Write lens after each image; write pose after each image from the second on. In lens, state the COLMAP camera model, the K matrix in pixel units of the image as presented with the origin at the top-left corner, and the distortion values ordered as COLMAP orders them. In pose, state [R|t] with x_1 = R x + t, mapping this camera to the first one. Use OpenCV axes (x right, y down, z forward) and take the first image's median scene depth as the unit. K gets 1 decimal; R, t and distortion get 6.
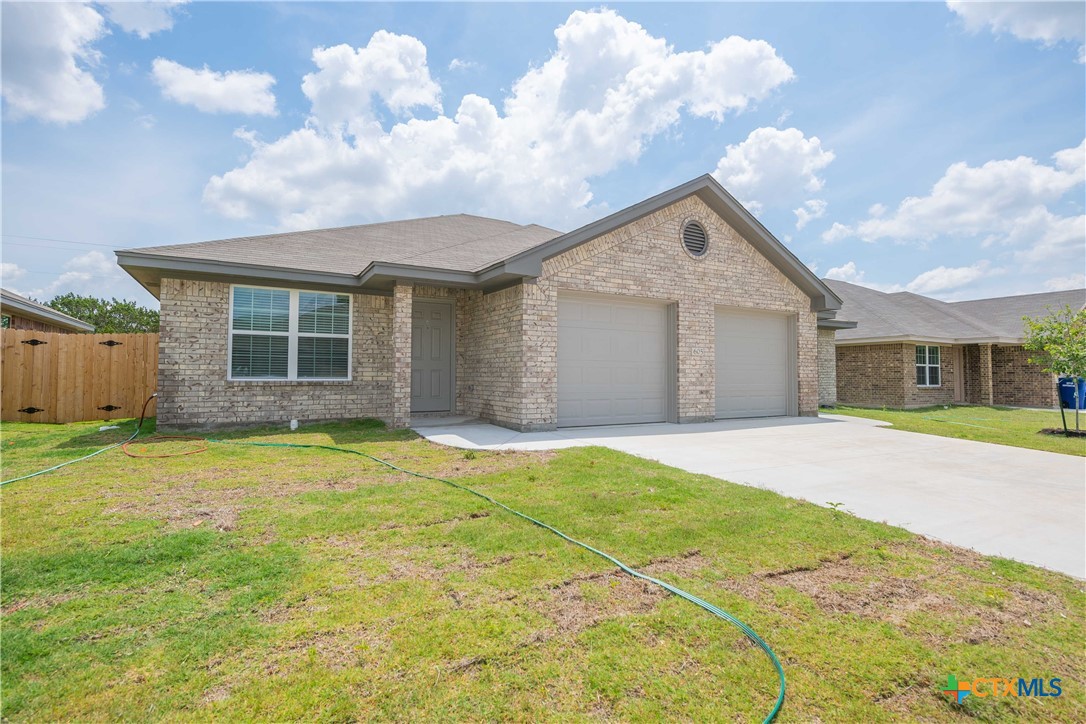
lens RADIAL K [[536.8, 0, 543.4], [0, 536.8, 359.7], [0, 0, 1]] dist [-0.005957, 0.002809]
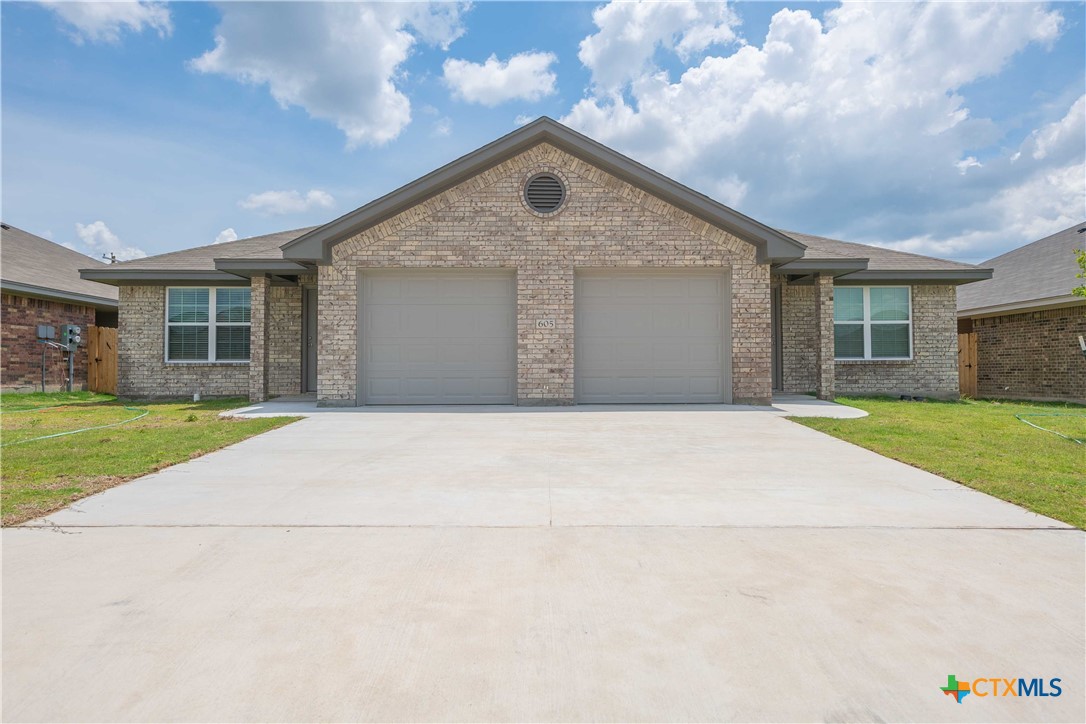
lens RADIAL K [[645.1, 0, 542.7], [0, 645.1, 363.4], [0, 0, 1]] dist [-0.012797, -0.000833]
pose [[0.874079, -0.013965, -0.485584, 0.799138], [0.022183, 0.999691, 0.011180, 0.037317], [0.485278, -0.020544, 0.874119, 0.087538]]
